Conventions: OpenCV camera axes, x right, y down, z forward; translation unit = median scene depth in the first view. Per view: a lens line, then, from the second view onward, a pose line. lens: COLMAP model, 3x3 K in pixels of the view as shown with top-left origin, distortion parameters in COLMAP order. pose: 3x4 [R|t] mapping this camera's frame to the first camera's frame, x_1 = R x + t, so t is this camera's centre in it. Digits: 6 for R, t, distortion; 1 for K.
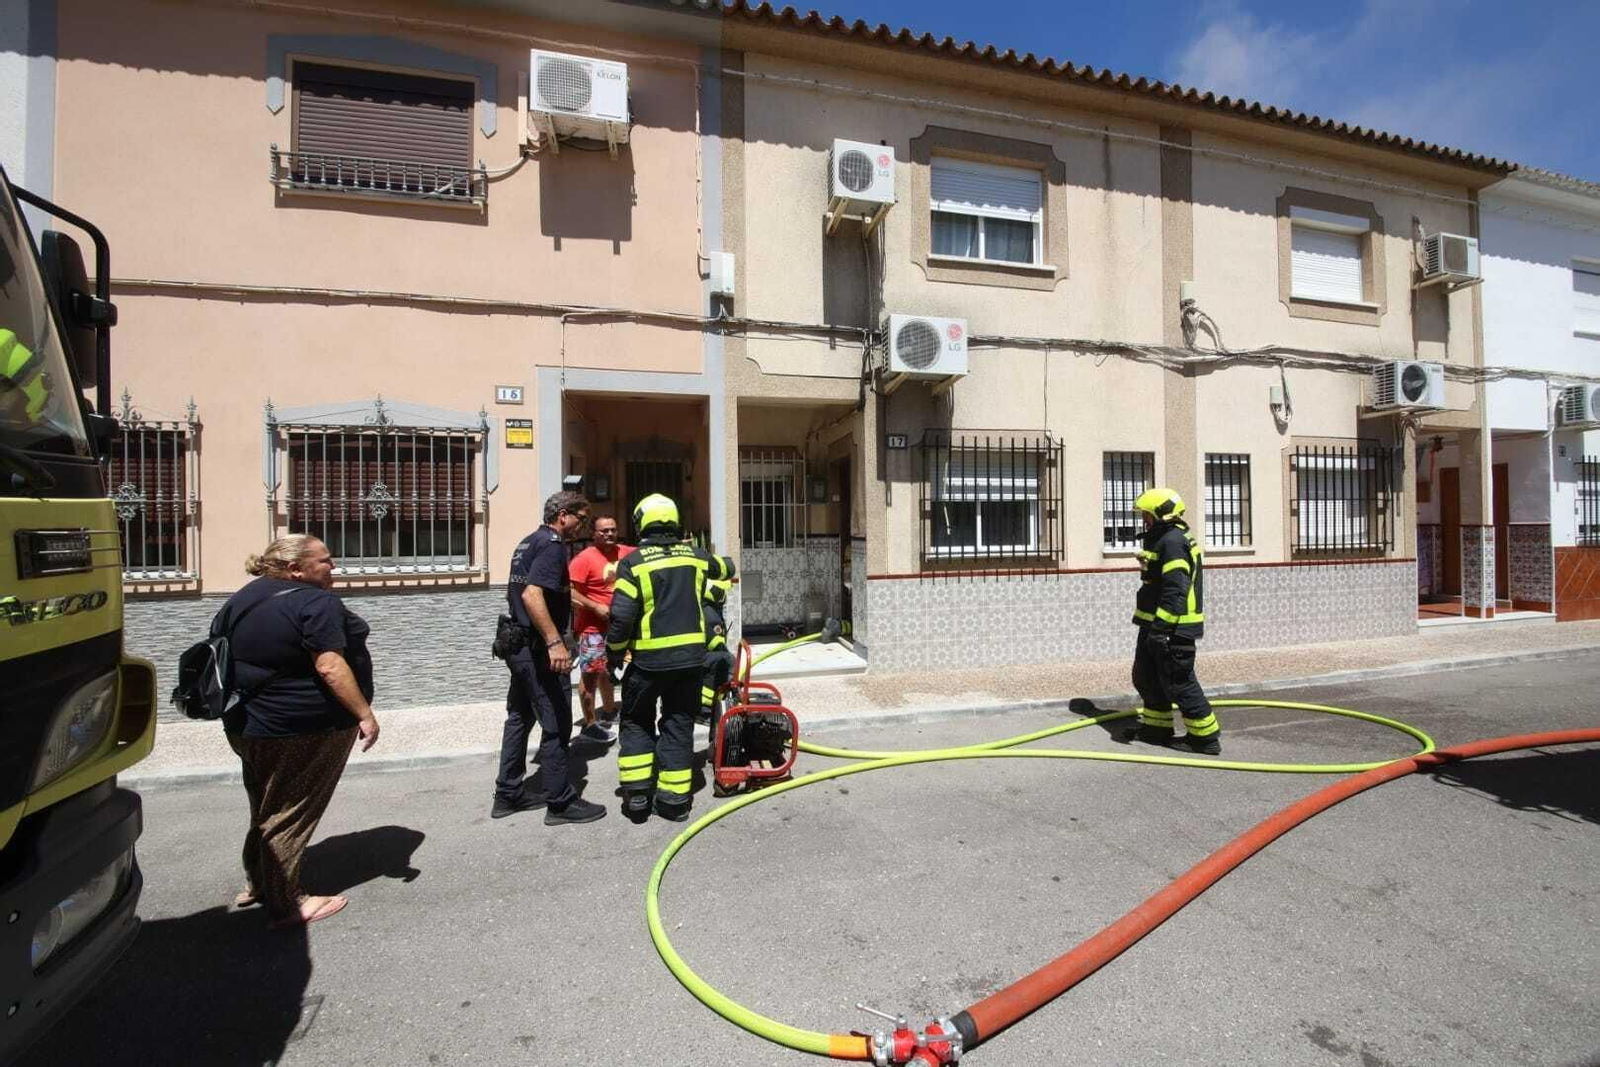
lens RADIAL K [[558.9, 0, 797.2], [0, 558.9, 522.5], [0, 0, 1]] dist [0.005571, -0.009204]
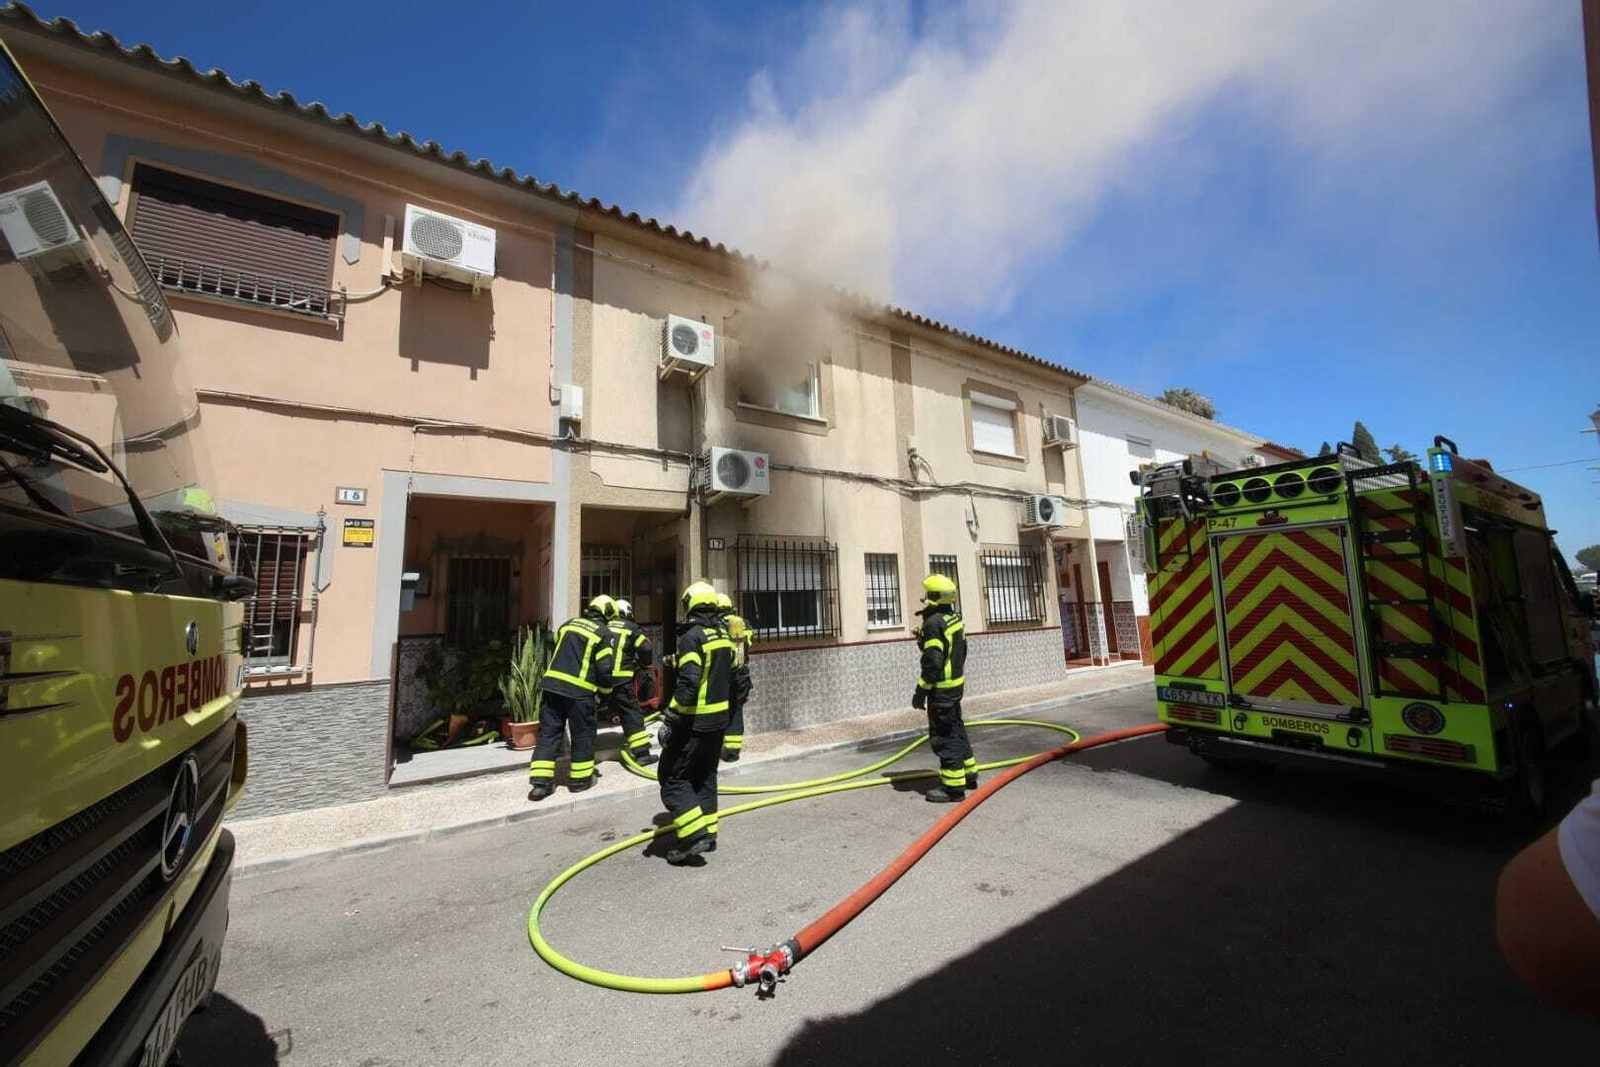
lens RADIAL K [[558.9, 0, 792.1], [0, 558.9, 526.5], [0, 0, 1]] dist [0.005571, -0.009204]
pose [[0.936347, 0.025930, 0.350116, -0.097468], [0.027861, 0.988635, -0.147731, 0.003510], [-0.349968, 0.148082, 0.924983, -0.208967]]
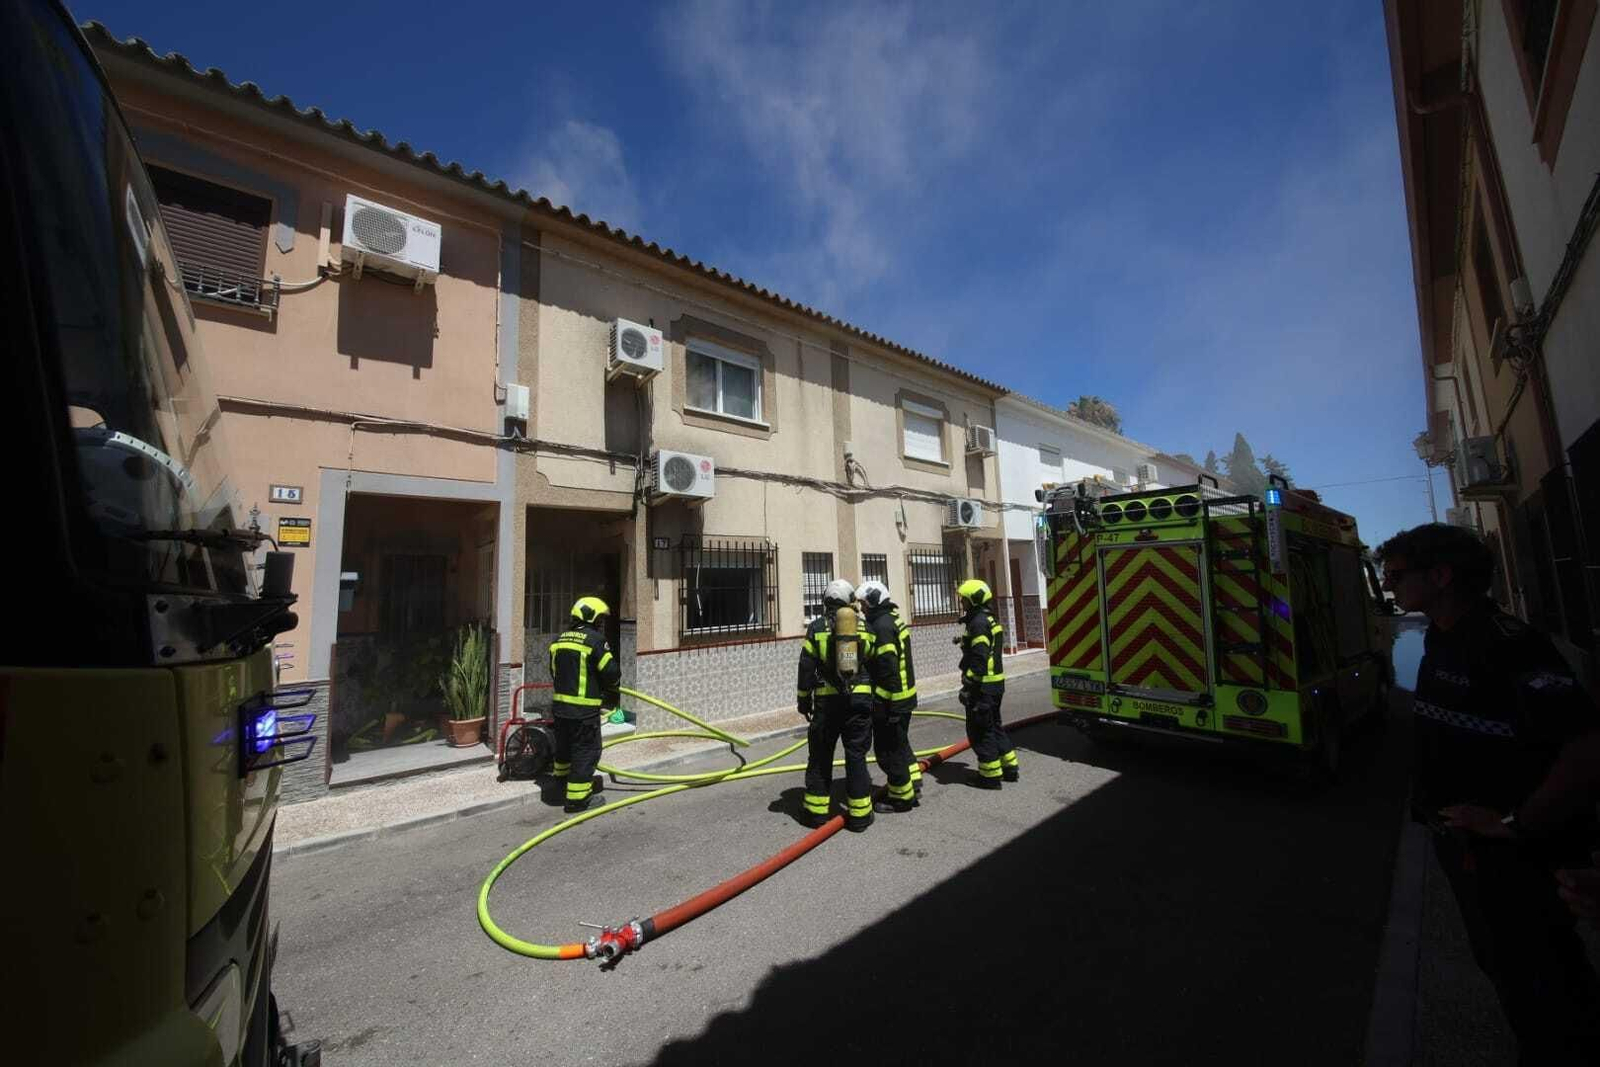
lens RADIAL K [[558.9, 0, 793.6], [0, 558.9, 527.2], [0, 0, 1]] dist [0.005571, -0.009204]
pose [[0.885623, 0.034400, 0.463128, -0.146887], [0.024854, 0.992313, -0.121233, -0.020367], [-0.463738, 0.118877, 0.877961, -0.270399]]
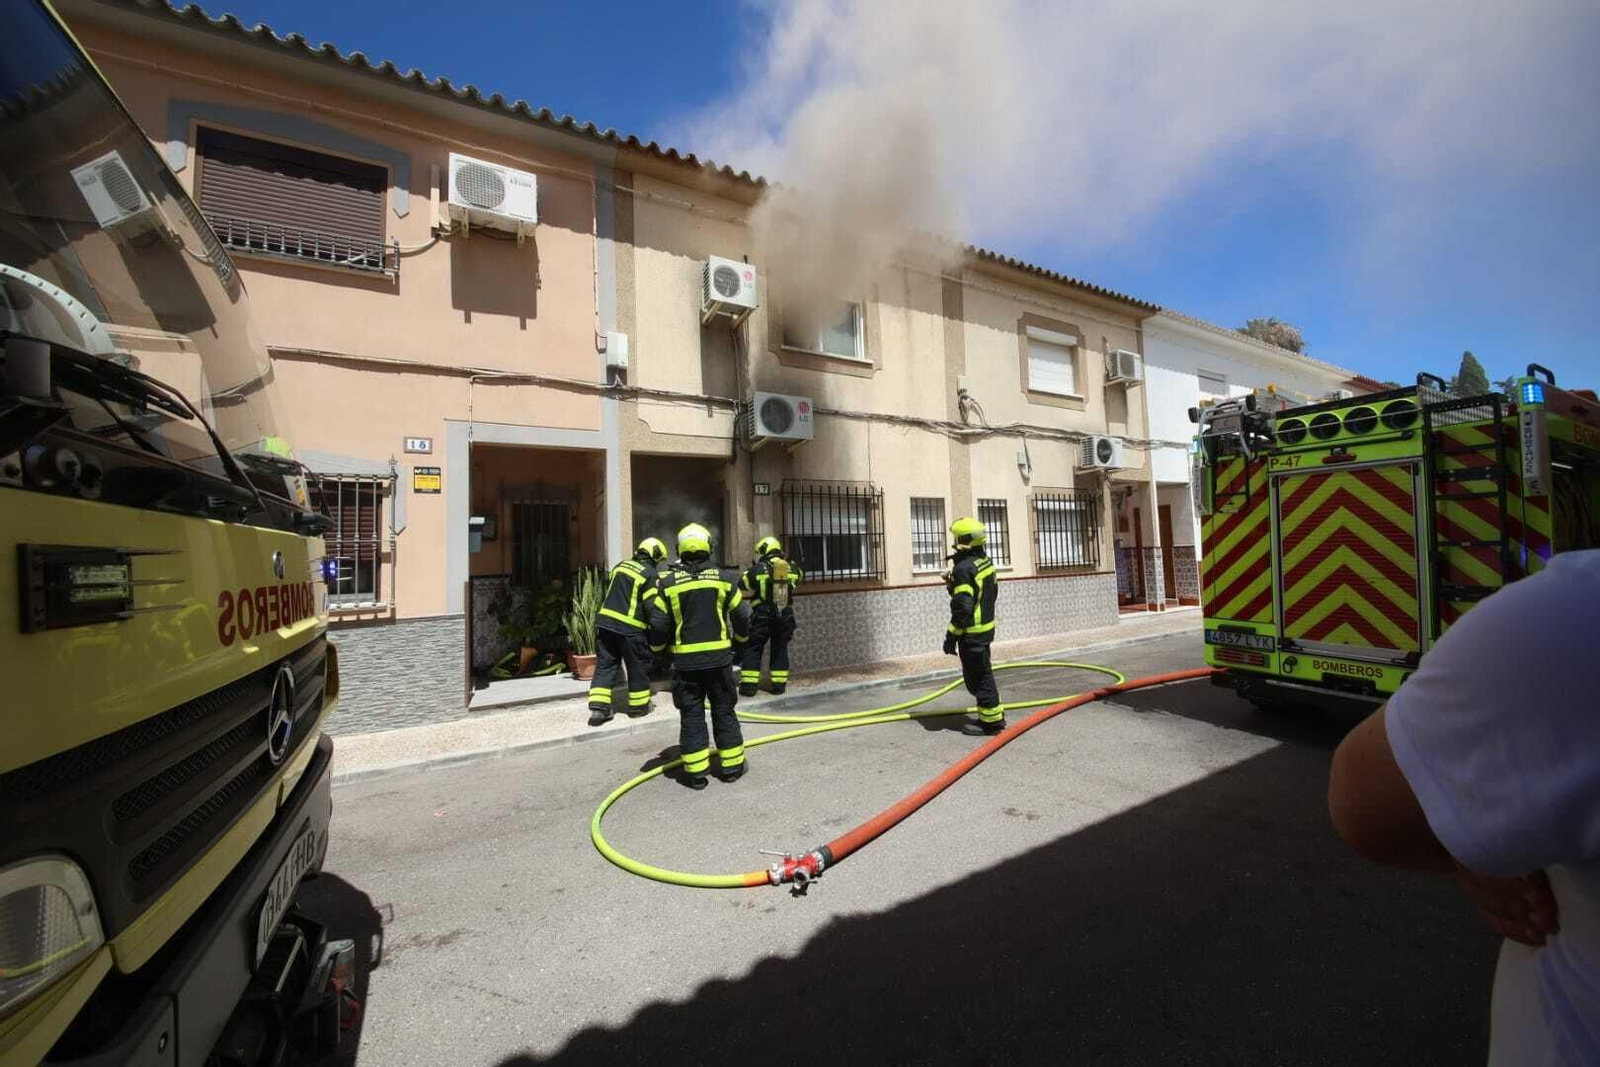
lens RADIAL K [[558.9, 0, 802.0], [0, 558.9, 525.5], [0, 0, 1]] dist [0.005571, -0.009204]
pose [[0.960826, -0.009022, 0.277007, -0.083000], [0.025759, 0.998051, -0.056844, 0.010736], [-0.275954, 0.061753, 0.959185, -0.227444]]
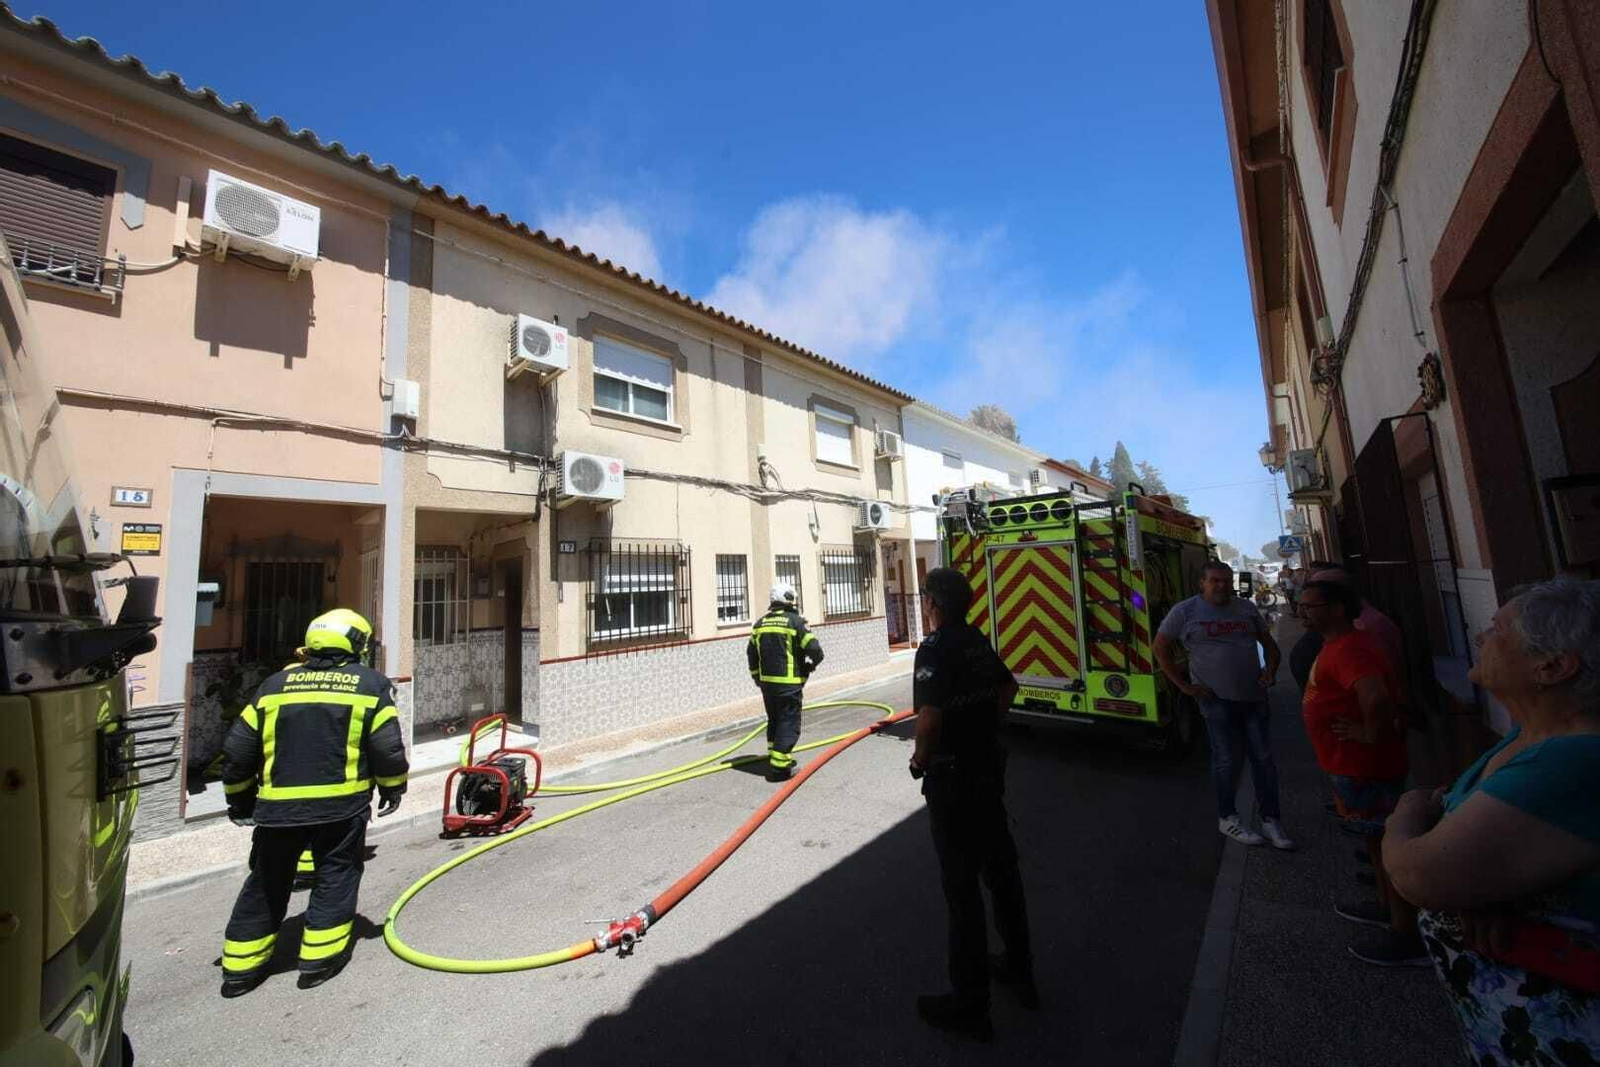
lens RADIAL K [[558.9, 0, 790.4], [0, 558.9, 521.4], [0, 0, 1]] dist [0.005571, -0.009204]
pose [[0.813317, 0.036631, 0.580666, -0.143684], [0.045860, 0.990875, -0.126743, -0.022984], [-0.580010, 0.129712, 0.804216, -0.297712]]
